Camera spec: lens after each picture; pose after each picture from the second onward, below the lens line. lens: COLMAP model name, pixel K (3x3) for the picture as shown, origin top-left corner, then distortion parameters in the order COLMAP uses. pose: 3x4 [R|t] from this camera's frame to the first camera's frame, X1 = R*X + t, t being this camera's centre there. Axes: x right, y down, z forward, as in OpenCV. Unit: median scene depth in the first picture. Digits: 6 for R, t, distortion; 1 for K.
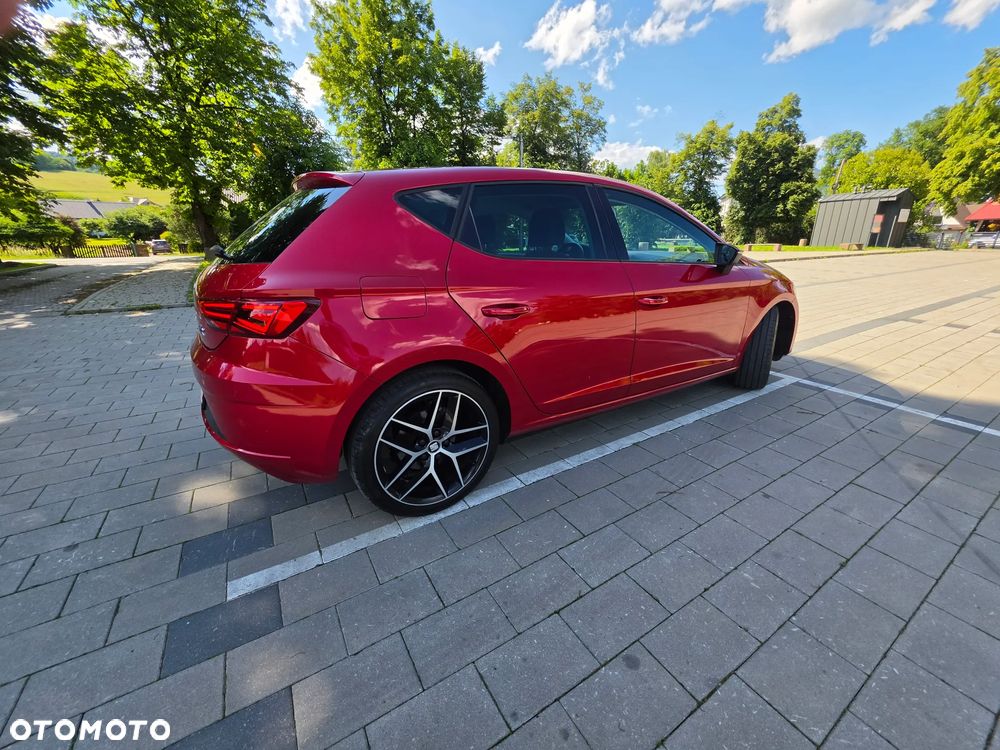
lens RADIAL K [[399.7, 0, 501.1], [0, 399.7, 376.7], [0, 0, 1]] dist [-0.002996, 0.000257]
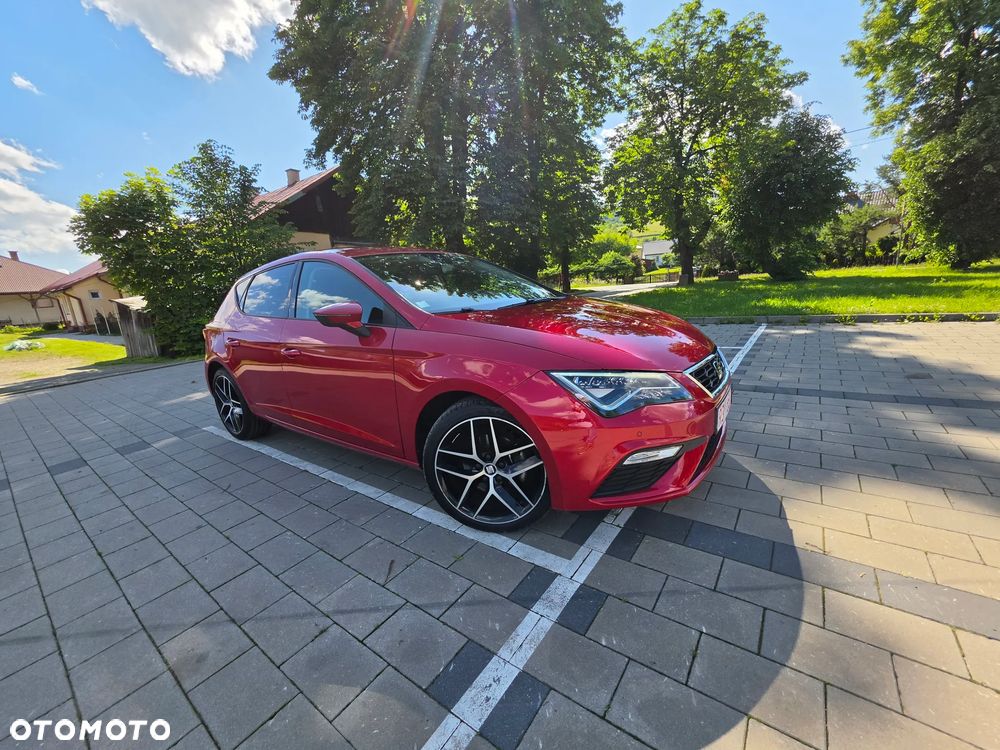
lens RADIAL K [[403.6, 0, 501.3], [0, 403.6, 378.1], [0, 0, 1]] dist [-0.002653, 0.000160]
pose [[0.368239, 0.190561, -0.909993, 0.236984], [-0.231233, 0.966786, 0.108883, -0.053727], [0.900517, 0.170325, 0.400072, 0.150386]]
